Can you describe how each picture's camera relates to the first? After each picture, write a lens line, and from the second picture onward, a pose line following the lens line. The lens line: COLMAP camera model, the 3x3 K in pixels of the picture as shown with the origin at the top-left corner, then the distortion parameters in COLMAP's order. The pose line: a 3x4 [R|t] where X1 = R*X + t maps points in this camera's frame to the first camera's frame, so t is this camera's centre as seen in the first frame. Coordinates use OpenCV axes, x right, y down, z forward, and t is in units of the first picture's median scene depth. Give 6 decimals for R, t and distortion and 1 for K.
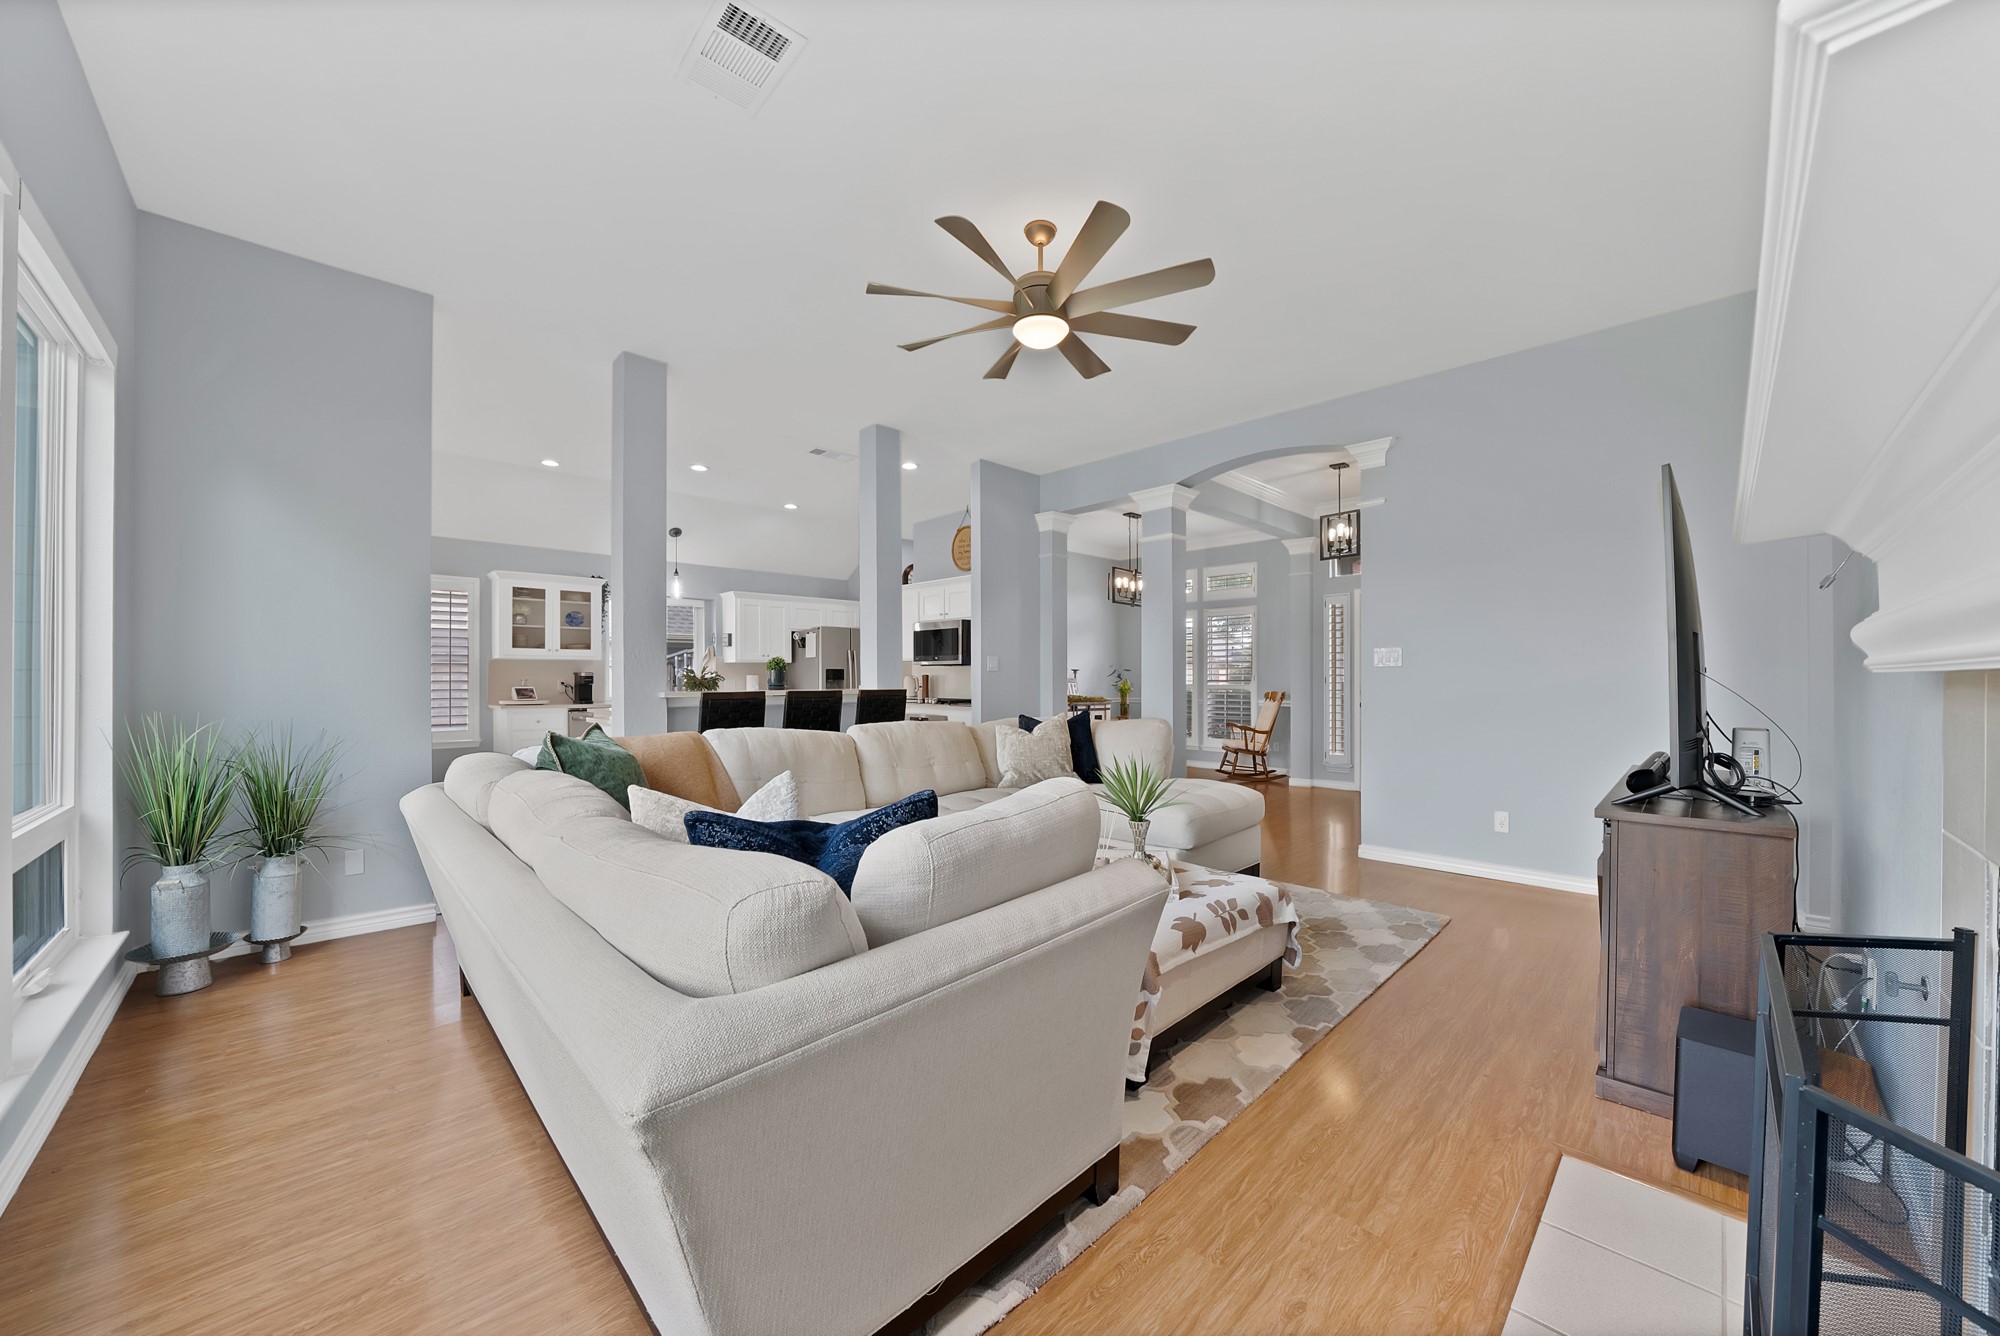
lens RADIAL K [[728.9, 0, 1001.8], [0, 728.9, 679.4], [0, 0, 1]] dist [-0.026597, 0.002930]
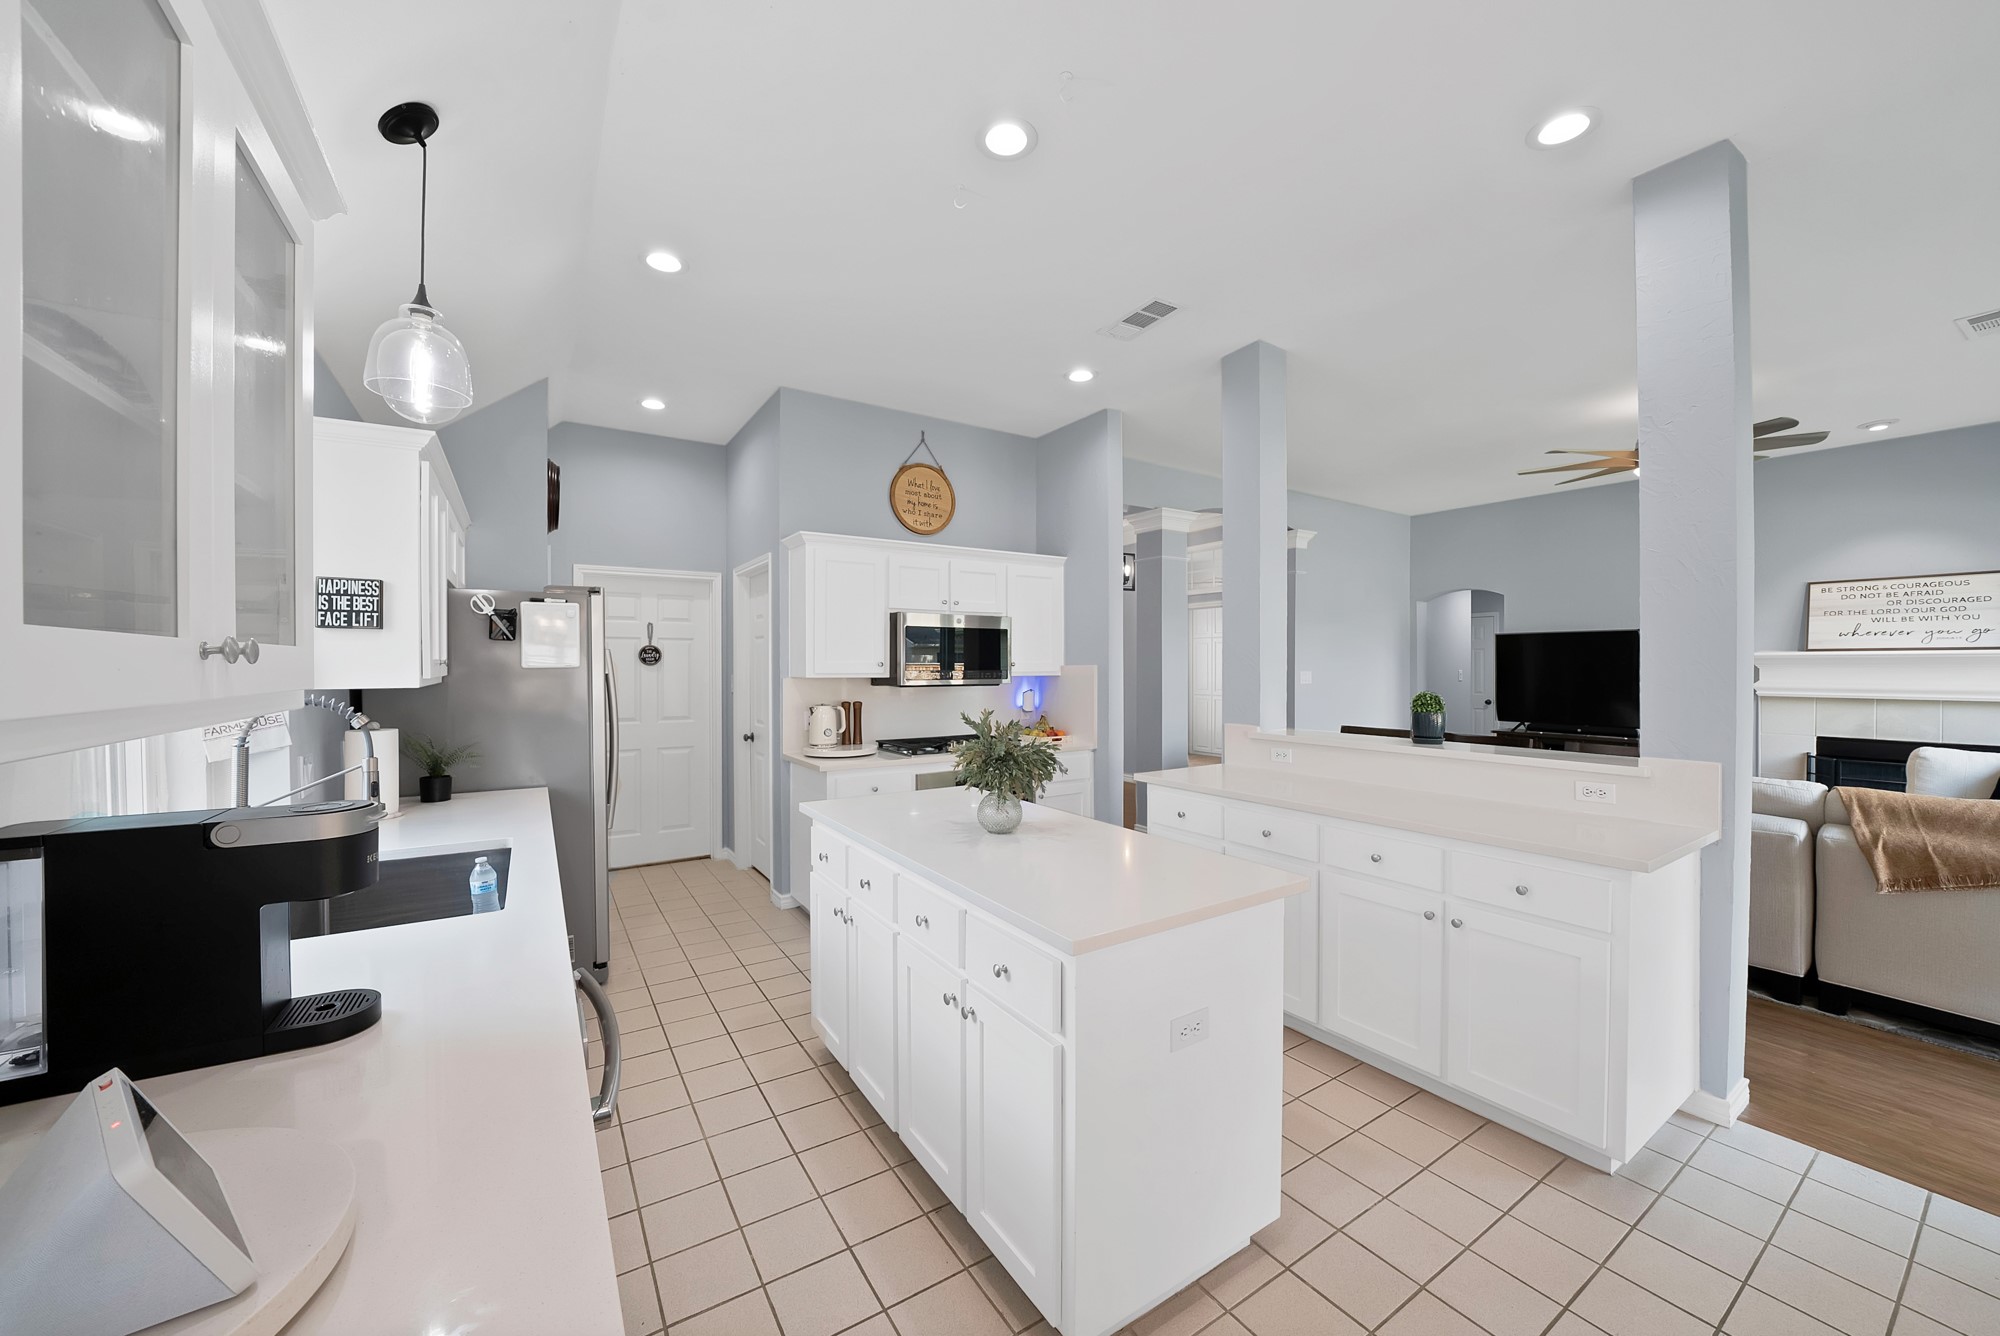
lens RADIAL K [[728.9, 0, 1000.0], [0, 728.9, 670.0], [0, 0, 1]] dist [-0.026597, 0.002930]
pose [[0.202053, -0.007652, 0.979345, -0.667367], [0.003499, 0.999969, 0.007091, -0.036209], [-0.979368, 0.001994, 0.202074, 0.822889]]
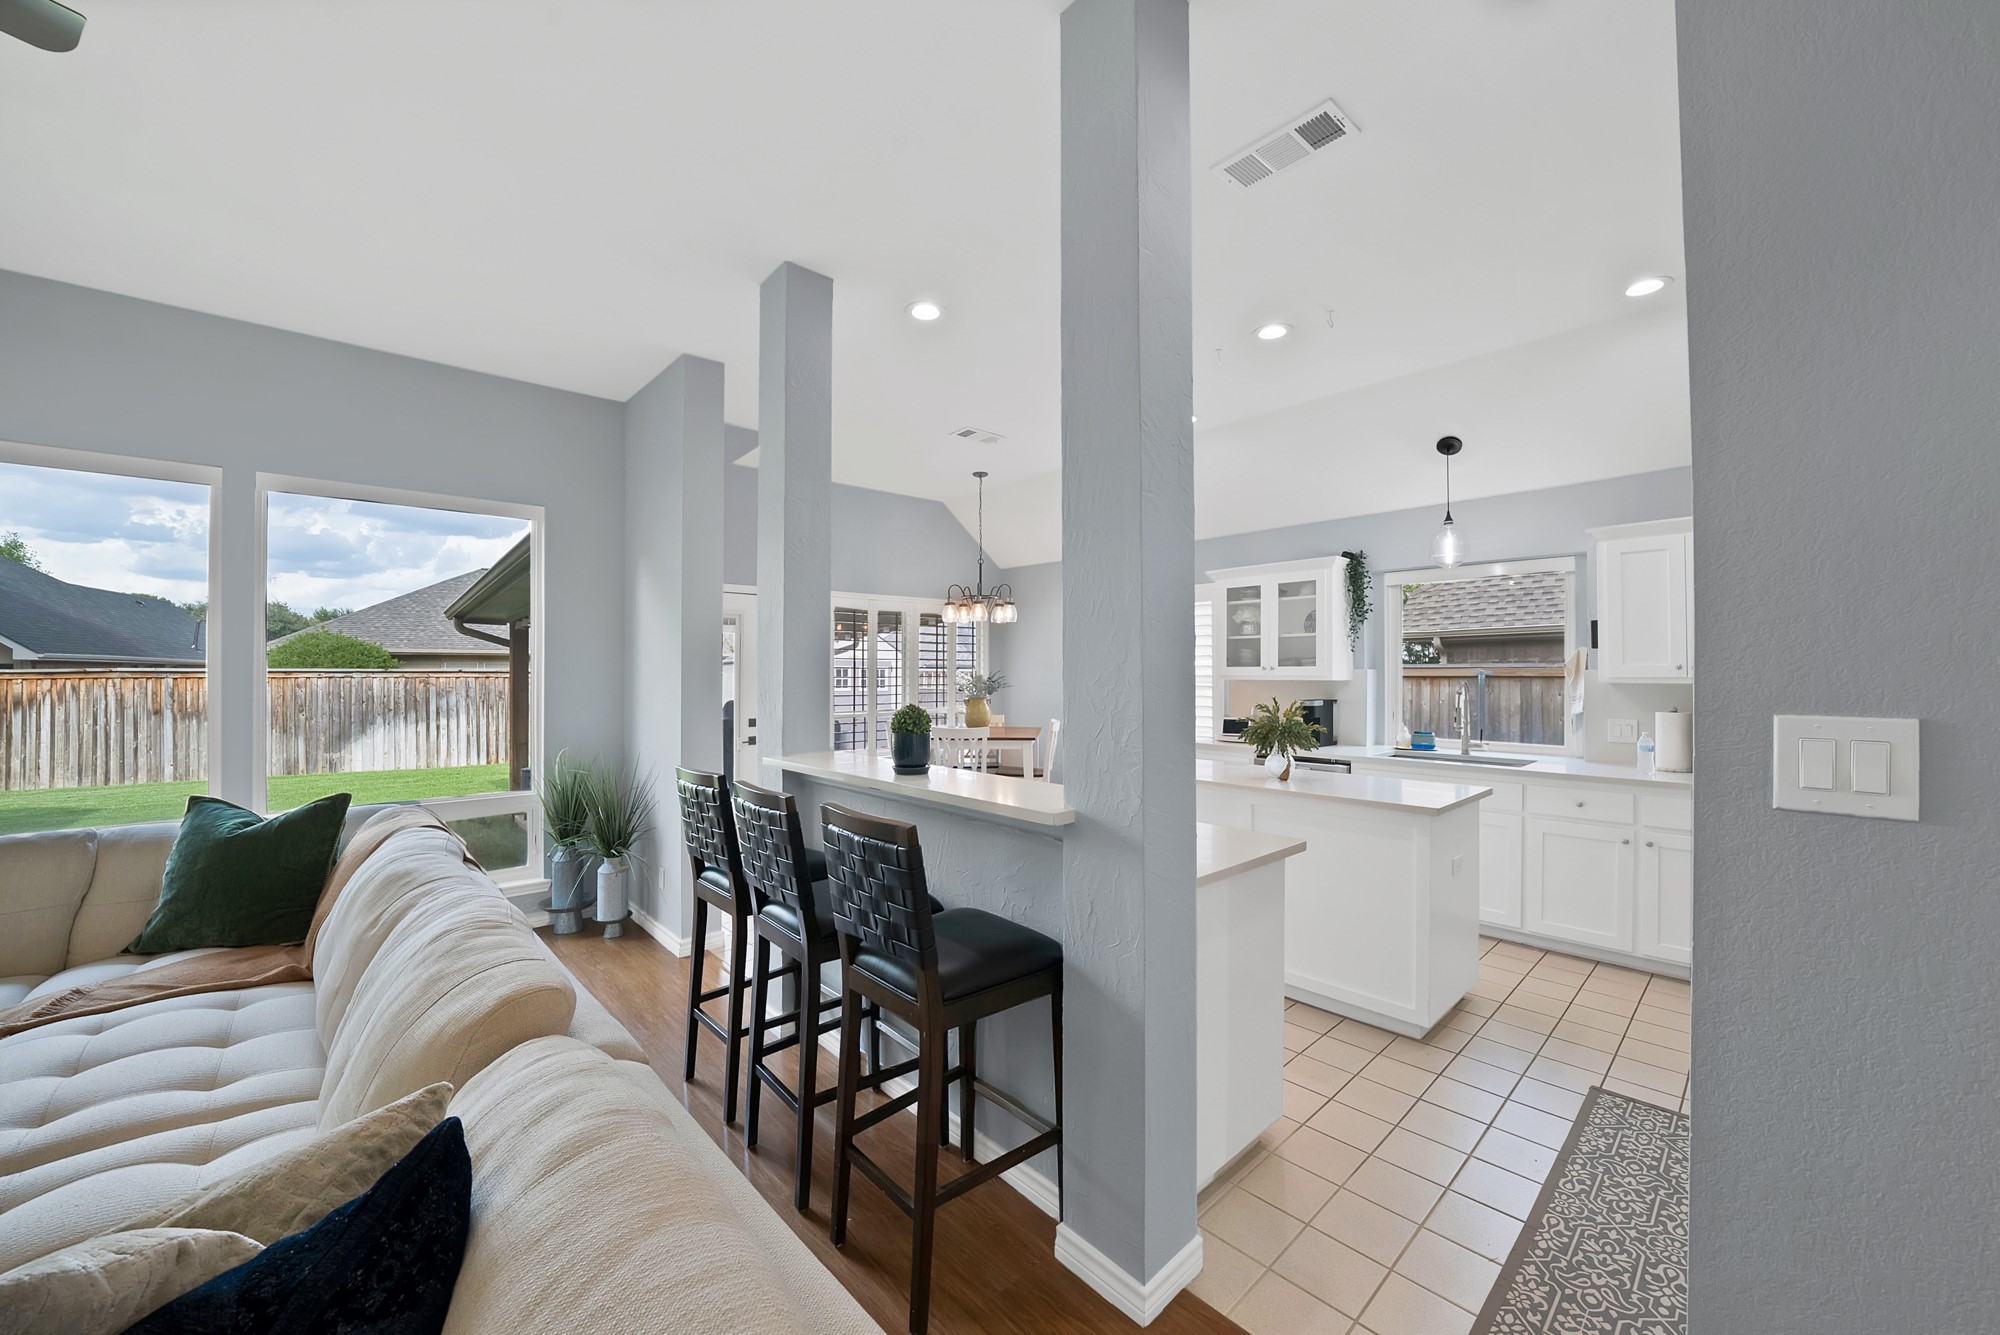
lens RADIAL K [[728.9, 0, 981.2], [0, 728.9, 656.0], [0, 0, 1]] dist [-0.026597, 0.002930]
pose [[-0.040205, -0.021807, -0.998953, 0.107051], [0.000971, 0.999760, -0.021863, -0.035544], [0.999191, -0.001849, -0.040174, 0.710335]]
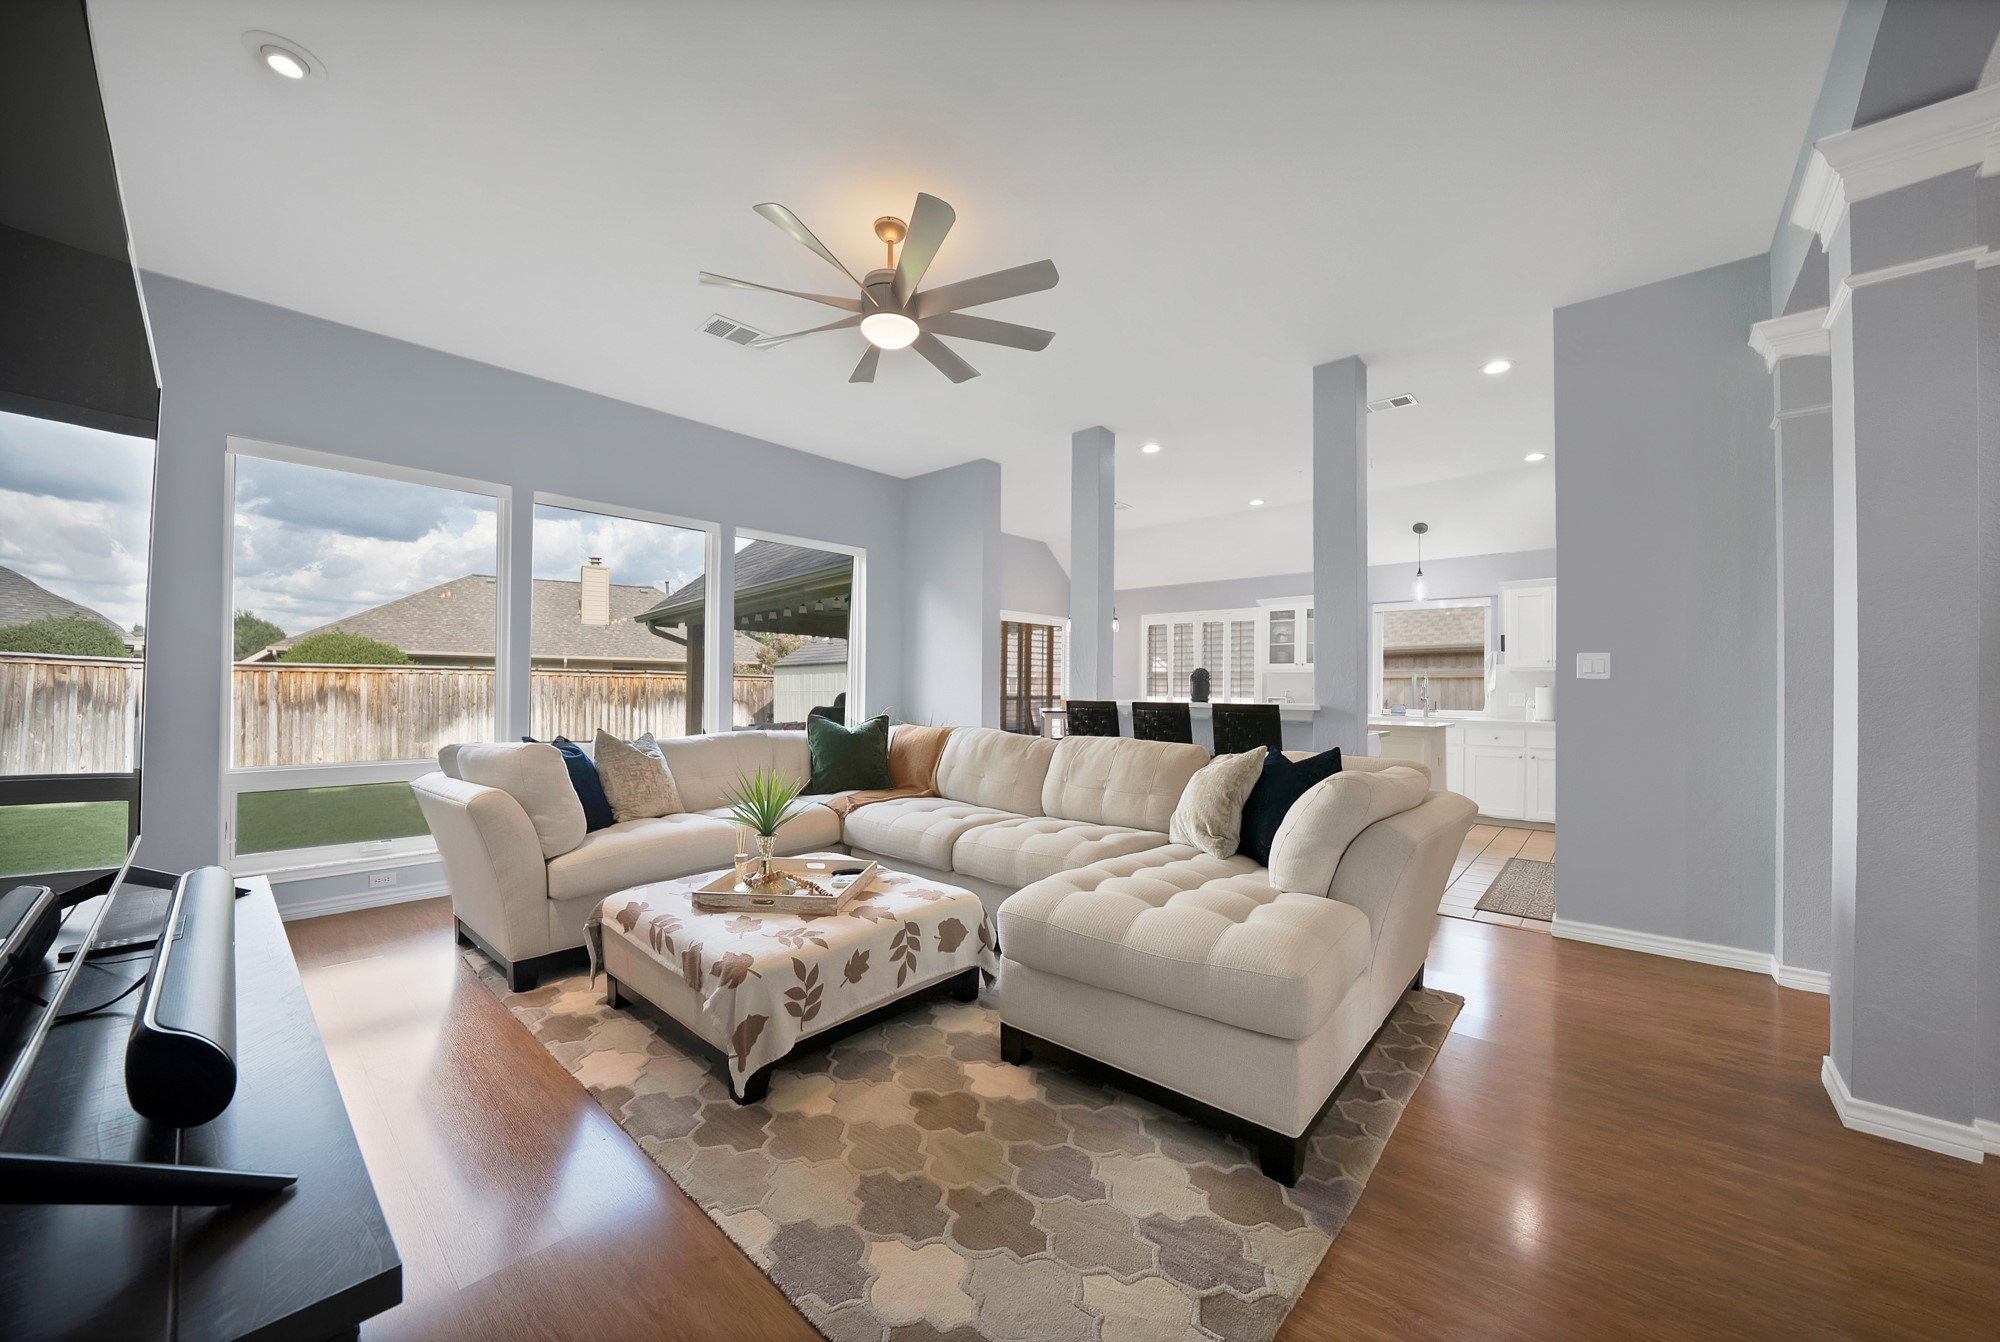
lens RADIAL K [[728.9, 0, 986.3], [0, 728.9, 666.9], [0, 0, 1]] dist [-0.026597, 0.002930]
pose [[0.076651, -0.028330, -0.996655, 0.413867], [-0.009406, 0.999531, -0.029135, -0.001038], [0.997014, 0.011608, 0.076348, 0.424382]]
